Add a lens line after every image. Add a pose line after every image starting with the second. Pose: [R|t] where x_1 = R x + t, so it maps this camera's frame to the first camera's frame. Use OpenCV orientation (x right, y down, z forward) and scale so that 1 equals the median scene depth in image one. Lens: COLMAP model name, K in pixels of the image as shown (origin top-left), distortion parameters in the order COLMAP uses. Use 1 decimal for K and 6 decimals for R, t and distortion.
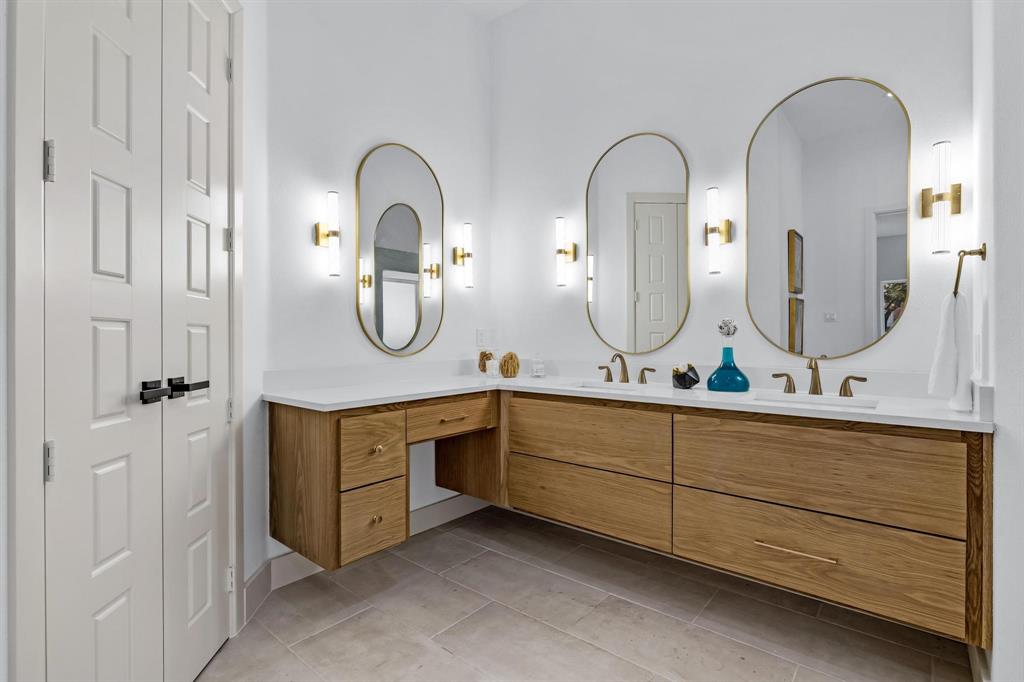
lens RADIAL K [[477.9, 0, 512.4], [0, 477.9, 336.5], [0, 0, 1]] dist [-0.005008, 0.000462]
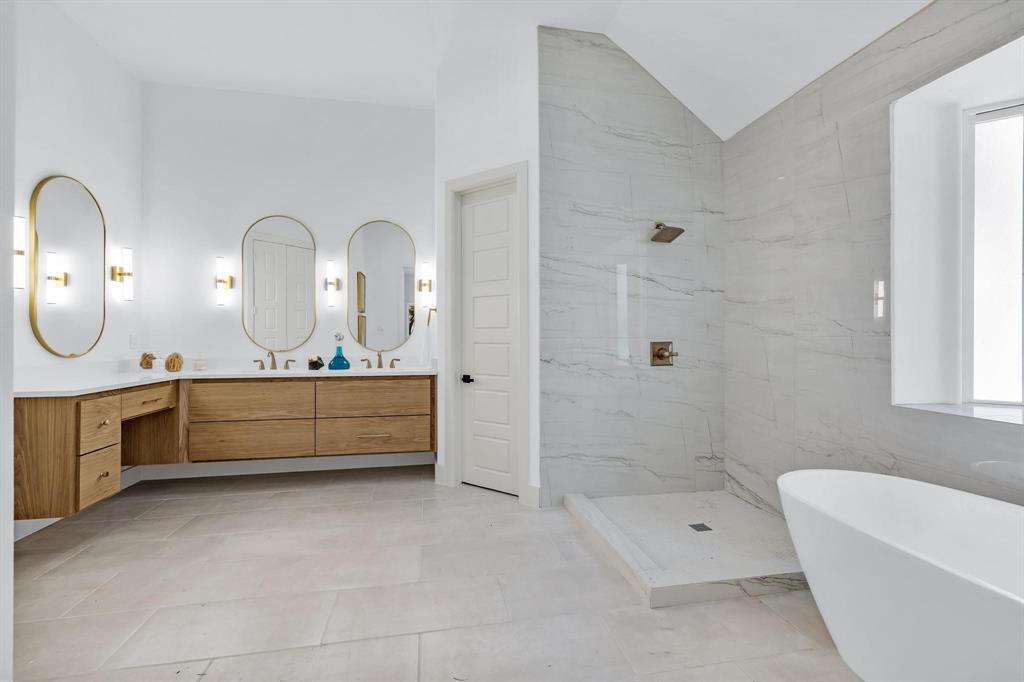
lens RADIAL K [[434.6, 0, 512.0], [0, 434.6, 341.0], [0, 0, 1]] dist [0.001288, 0.000046]
pose [[0.626455, -0.001480, 0.779456, -0.459751], [-0.000990, 0.999996, 0.002694, -0.004693], [-0.779457, -0.002459, 0.626451, -0.611441]]
